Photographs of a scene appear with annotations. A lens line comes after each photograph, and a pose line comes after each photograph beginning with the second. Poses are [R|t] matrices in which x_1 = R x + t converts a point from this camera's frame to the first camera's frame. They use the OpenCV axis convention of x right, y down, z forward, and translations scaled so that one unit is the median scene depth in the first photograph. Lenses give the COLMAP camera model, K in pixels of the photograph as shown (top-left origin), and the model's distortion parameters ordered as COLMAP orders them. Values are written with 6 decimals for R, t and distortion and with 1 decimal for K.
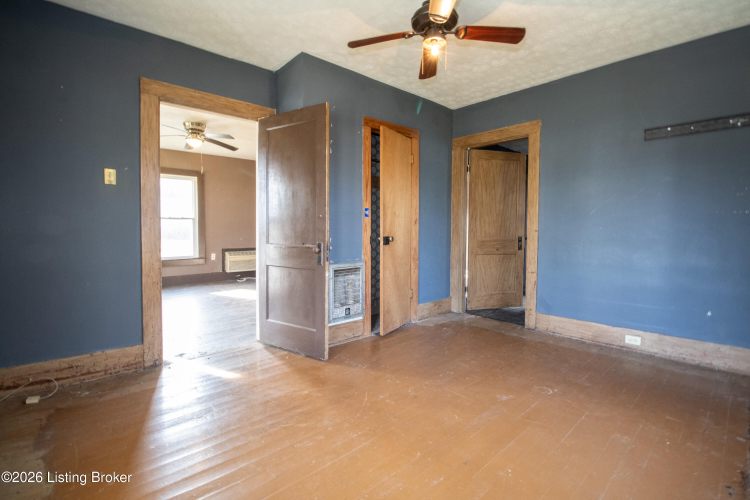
lens RADIAL K [[344.8, 0, 376.8], [0, 344.8, 242.5], [0, 0, 1]] dist [0.001479, -0.014750]
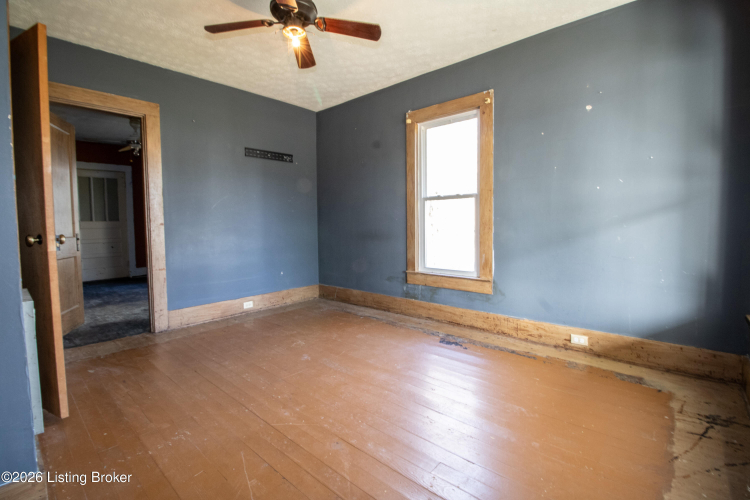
lens RADIAL K [[344.8, 0, 376.8], [0, 344.8, 242.5], [0, 0, 1]] dist [0.001479, -0.014750]
pose [[-0.102540, -0.057687, 0.993055, -0.639232], [0.052065, 0.996637, 0.063271, -0.015870], [-0.993365, 0.058192, -0.099192, 0.639867]]
